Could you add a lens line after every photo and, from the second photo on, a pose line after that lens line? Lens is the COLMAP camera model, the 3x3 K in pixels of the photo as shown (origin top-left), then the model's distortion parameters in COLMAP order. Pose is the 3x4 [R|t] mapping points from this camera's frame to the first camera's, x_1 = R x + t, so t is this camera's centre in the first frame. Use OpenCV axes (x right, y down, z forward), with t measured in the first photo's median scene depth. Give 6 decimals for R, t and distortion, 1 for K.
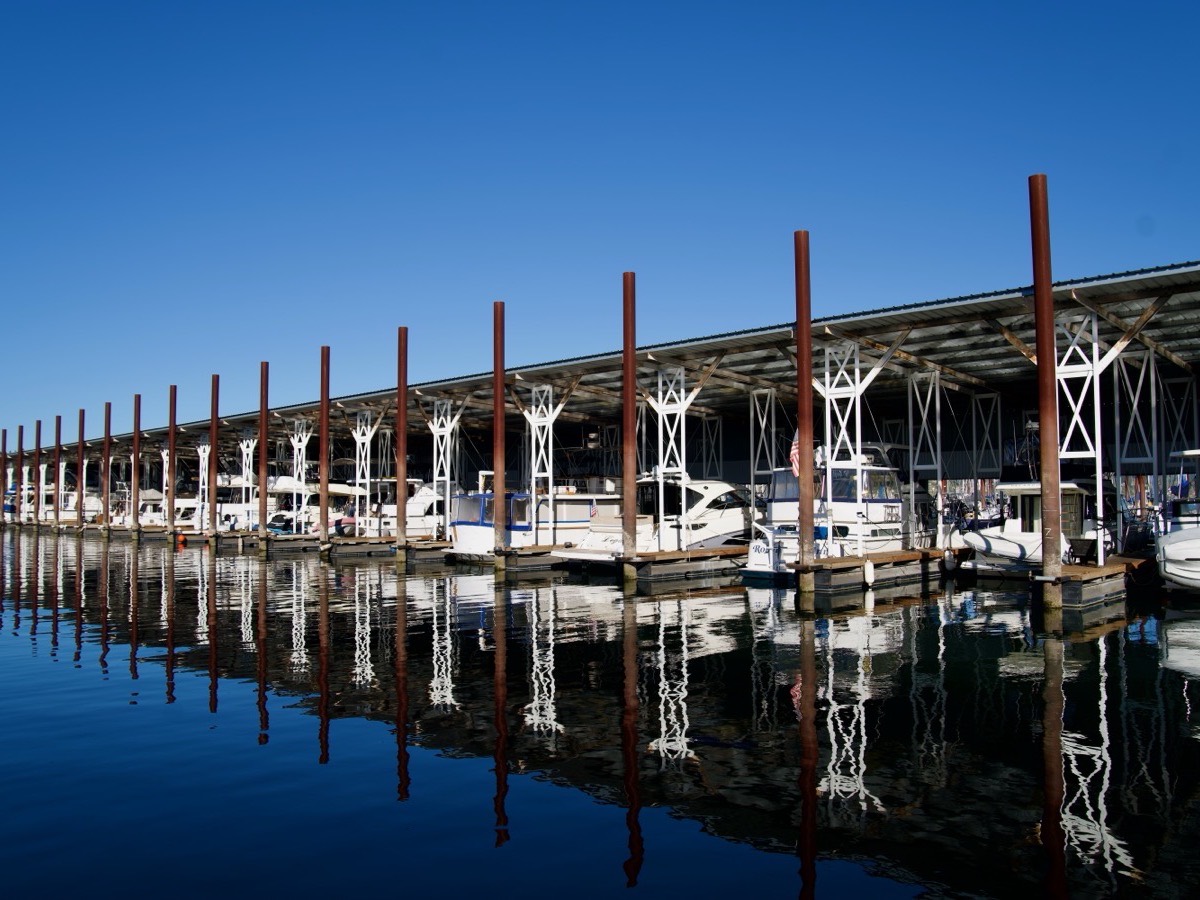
lens RADIAL K [[944.2, 0, 600.0], [0, 944.2, 450.0], [0, 0, 1]] dist [-0.135298, 0.105148]
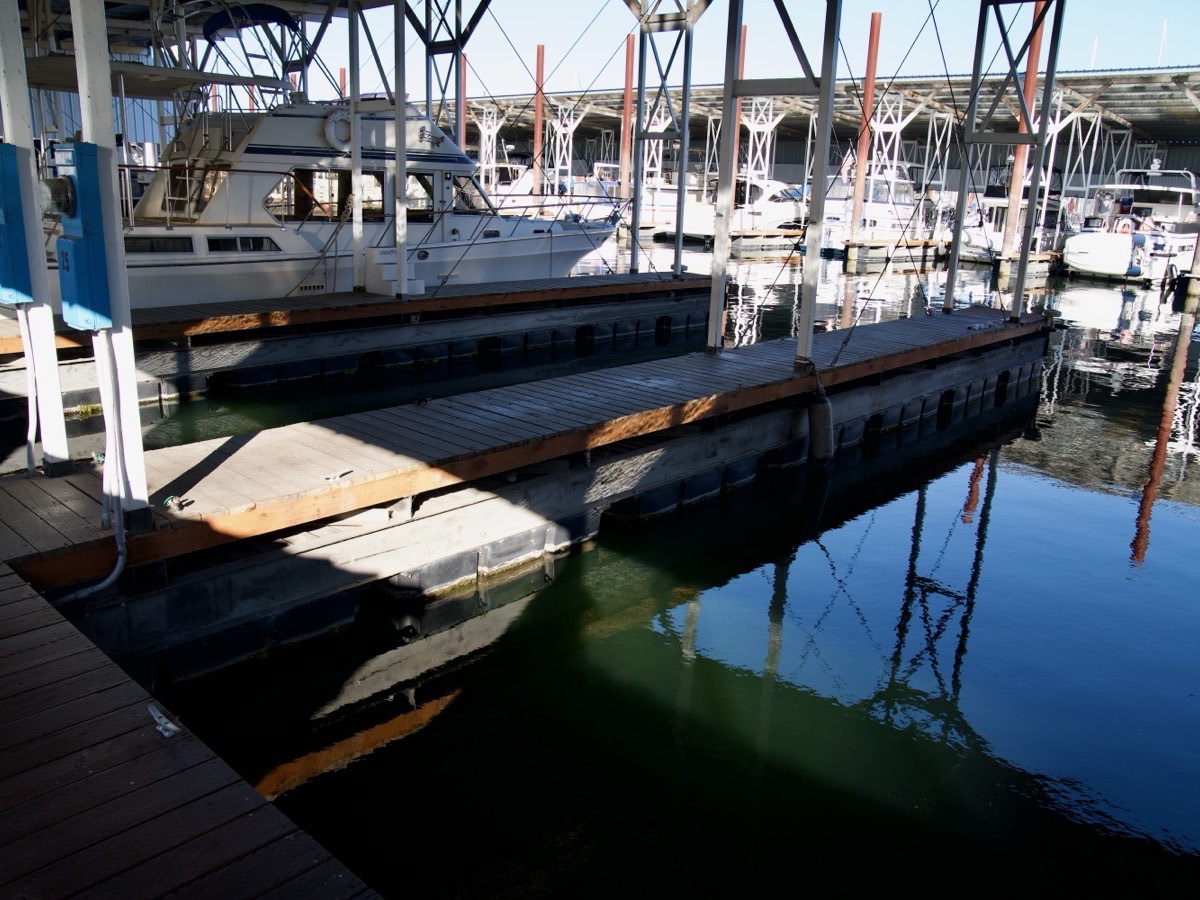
lens RADIAL K [[944.2, 0, 600.0], [0, 944.2, 450.0], [0, 0, 1]] dist [-0.135298, 0.105148]
pose [[0.998500, 0.036104, 0.041150, -0.205720], [-0.047451, 0.945660, 0.321676, -0.023316], [-0.027300, -0.323147, 0.945955, -0.458451]]
